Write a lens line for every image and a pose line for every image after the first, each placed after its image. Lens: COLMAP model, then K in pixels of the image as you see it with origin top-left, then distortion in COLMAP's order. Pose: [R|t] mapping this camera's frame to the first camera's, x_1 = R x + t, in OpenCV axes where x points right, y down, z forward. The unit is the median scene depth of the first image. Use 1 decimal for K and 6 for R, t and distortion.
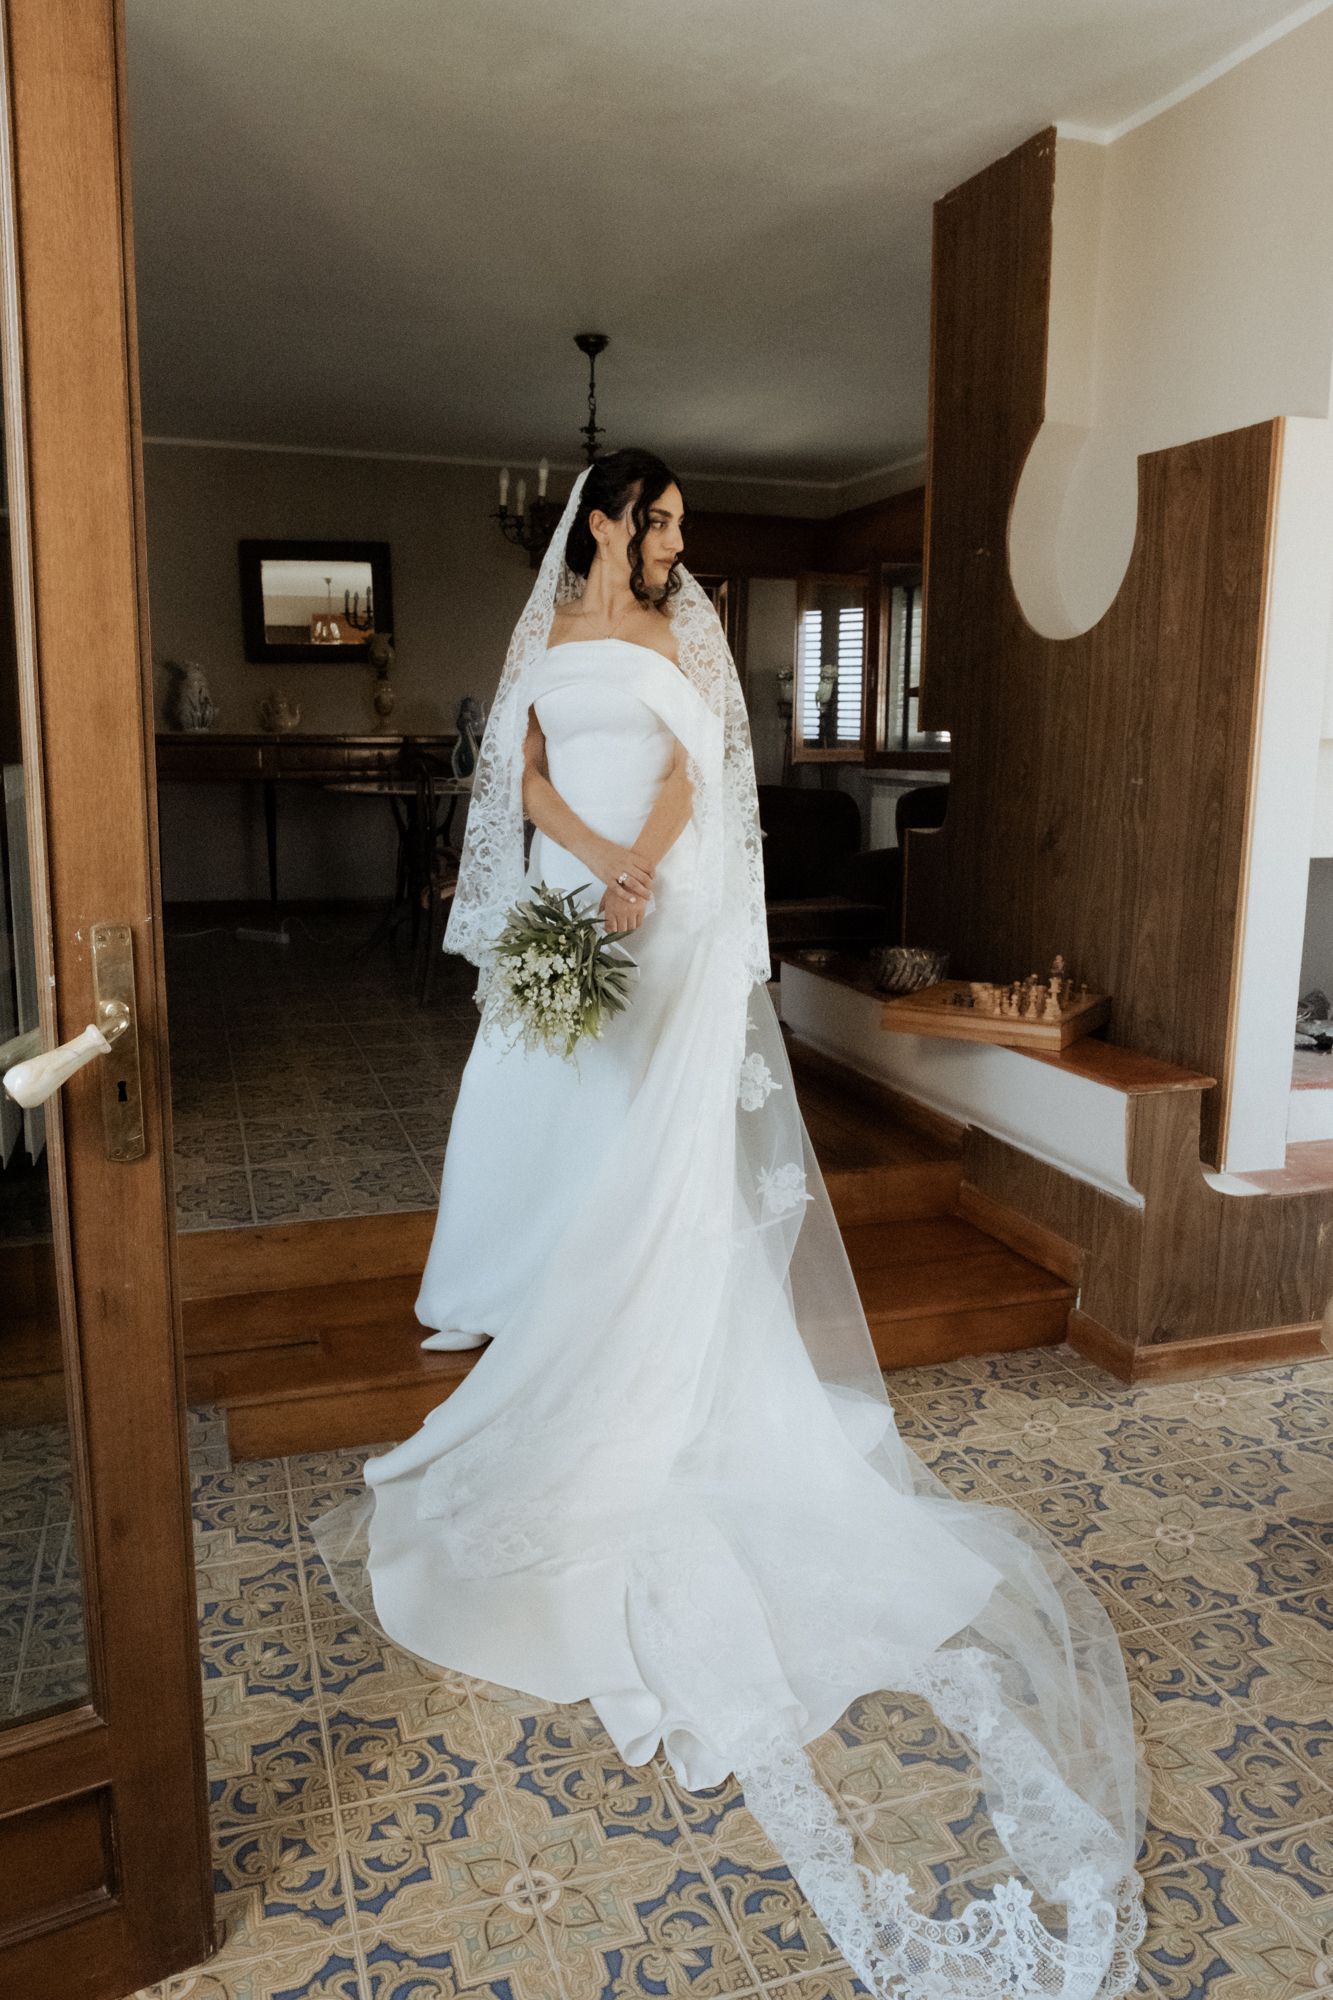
lens RADIAL K [[1410.1, 0, 674.1], [0, 1410.1, 1002.9], [0, 0, 1]] dist [-0.039109, 0.024542]
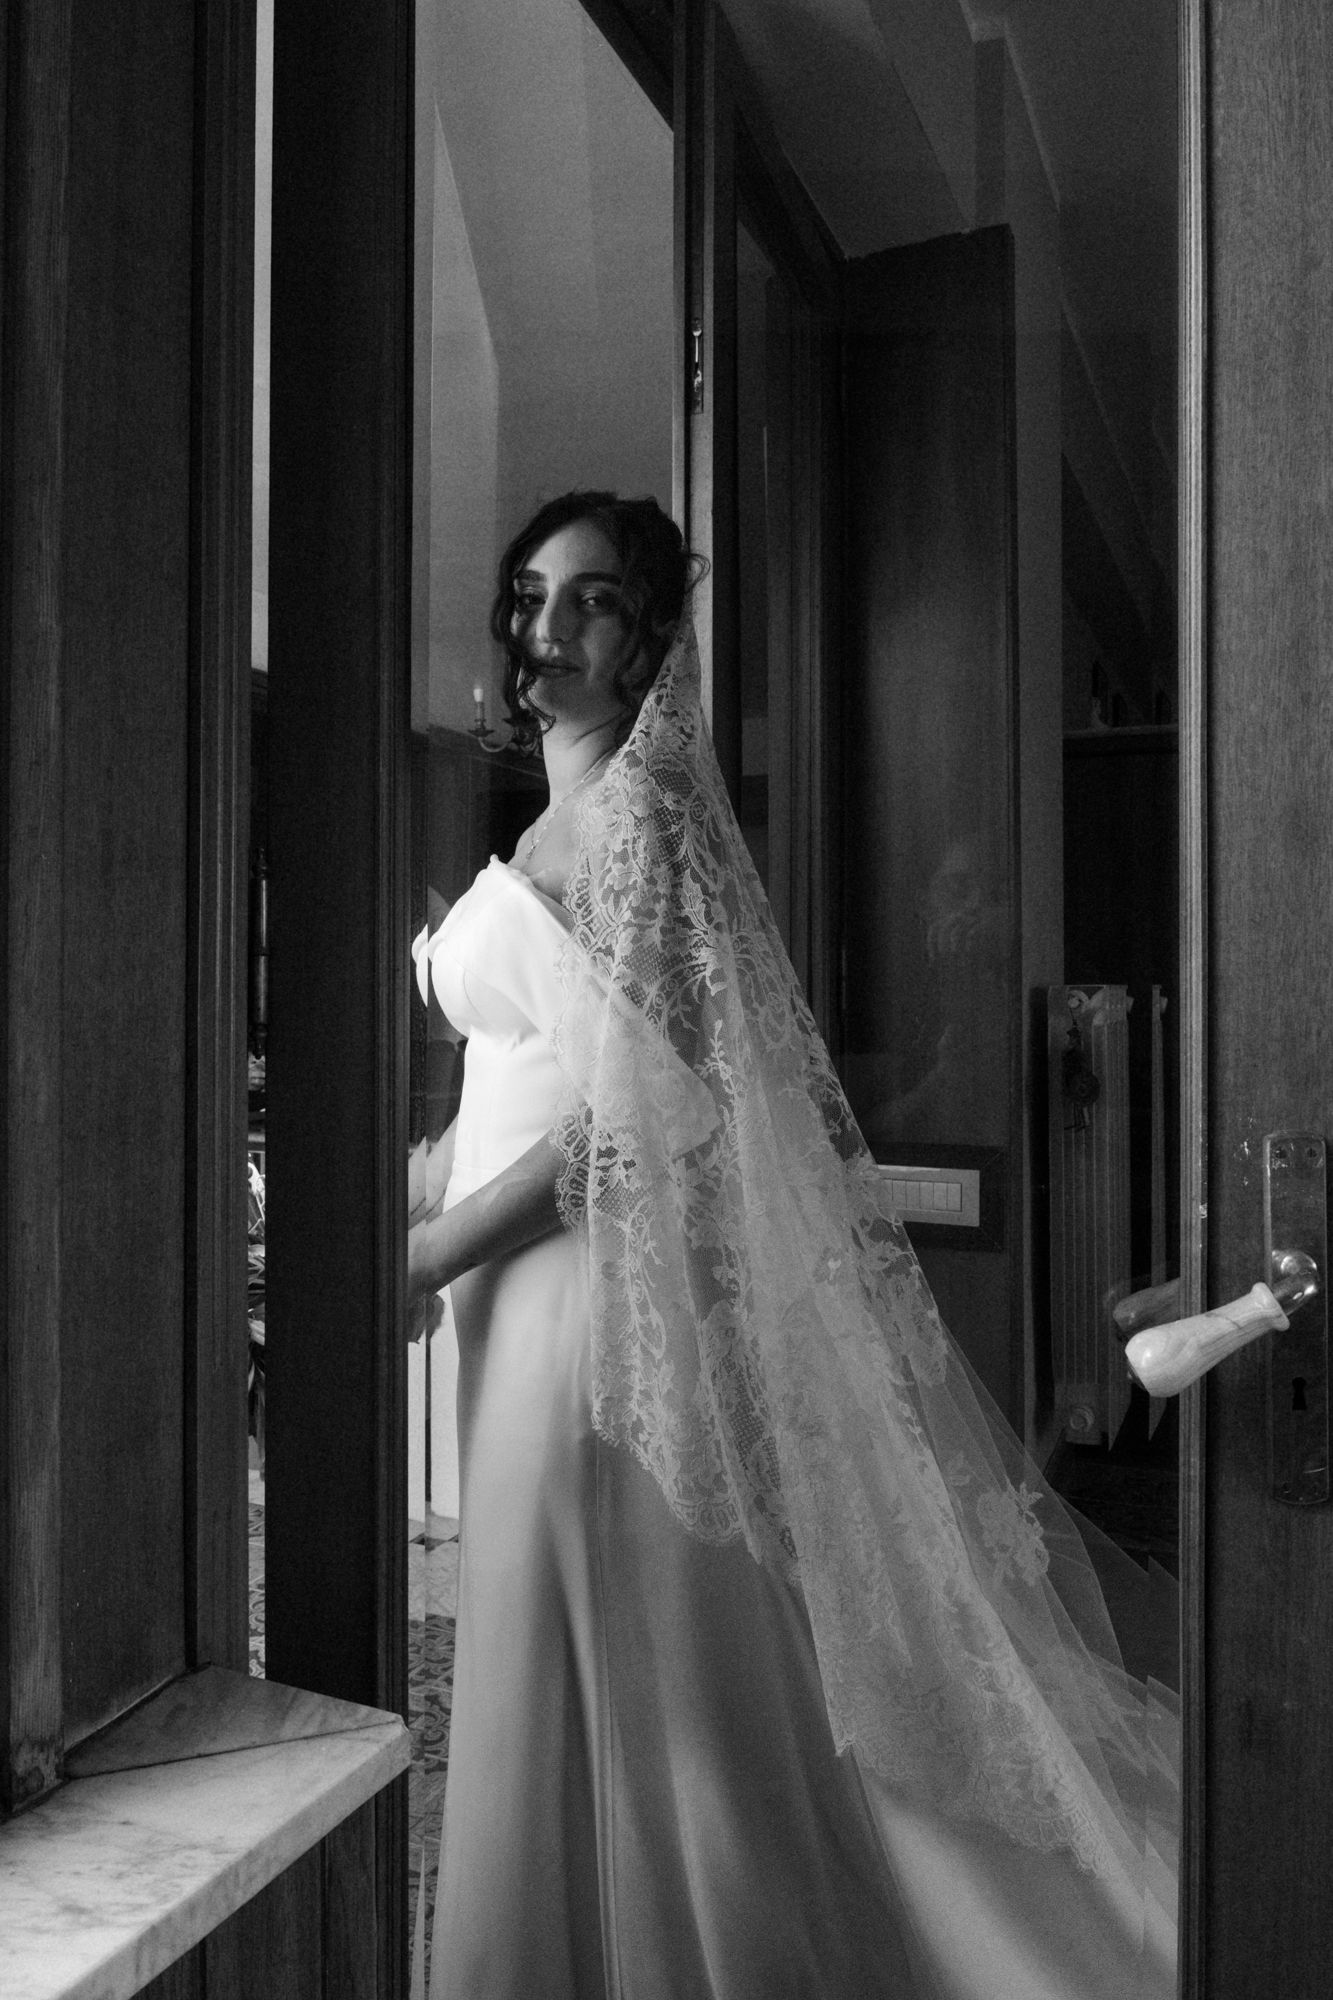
lens RADIAL K [[1410.1, 0, 674.1], [0, 1410.1, 1002.9], [0, 0, 1]] dist [-0.039109, 0.024542]
pose [[0.708979, -0.022889, -0.704858, -0.144617], [-0.114351, 0.982516, -0.146925, 0.013936], [0.695897, 0.184768, 0.693966, 0.330913]]
